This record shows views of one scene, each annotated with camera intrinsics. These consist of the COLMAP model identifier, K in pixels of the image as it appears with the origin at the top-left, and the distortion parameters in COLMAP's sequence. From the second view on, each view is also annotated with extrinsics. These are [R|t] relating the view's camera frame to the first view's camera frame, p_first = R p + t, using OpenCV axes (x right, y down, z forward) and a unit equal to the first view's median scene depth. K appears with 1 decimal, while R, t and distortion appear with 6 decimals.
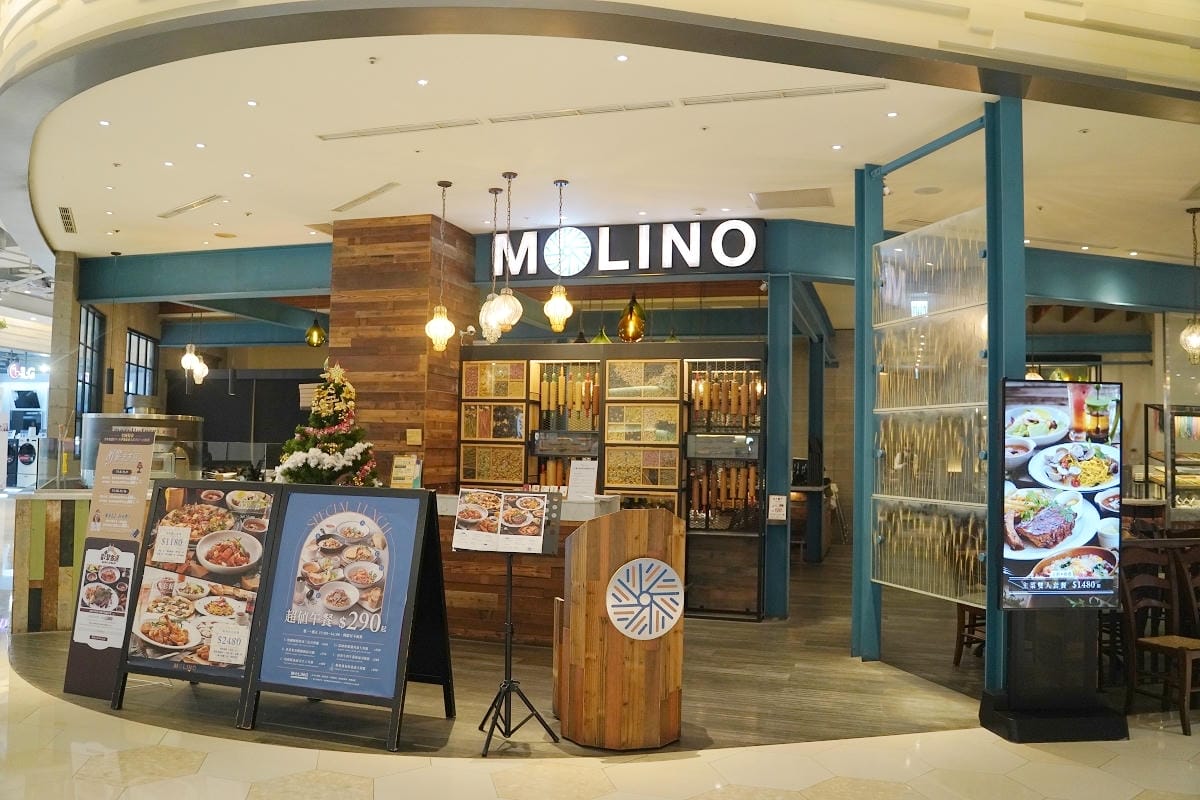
lens RADIAL K [[968.3, 0, 605.1], [0, 968.3, 396.5], [0, 0, 1]] dist [-0.095685, 0.040968]
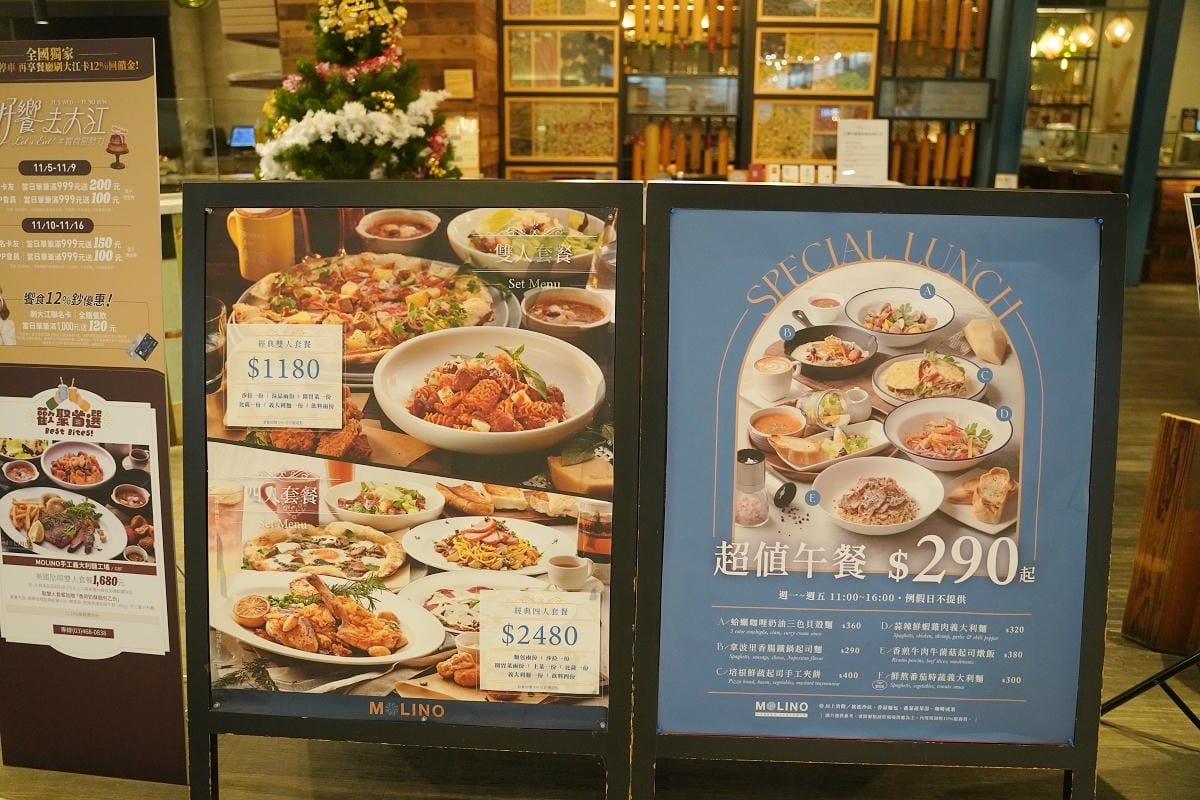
lens RADIAL K [[968.3, 0, 600.0], [0, 968.3, 399.7], [0, 0, 1]] dist [-0.095685, 0.040968]
pose [[0.970105, -0.082259, 0.228321, -0.436426], [0.001932, 0.943392, 0.331674, 0.050650], [-0.242679, -0.321317, 0.915348, 0.668673]]
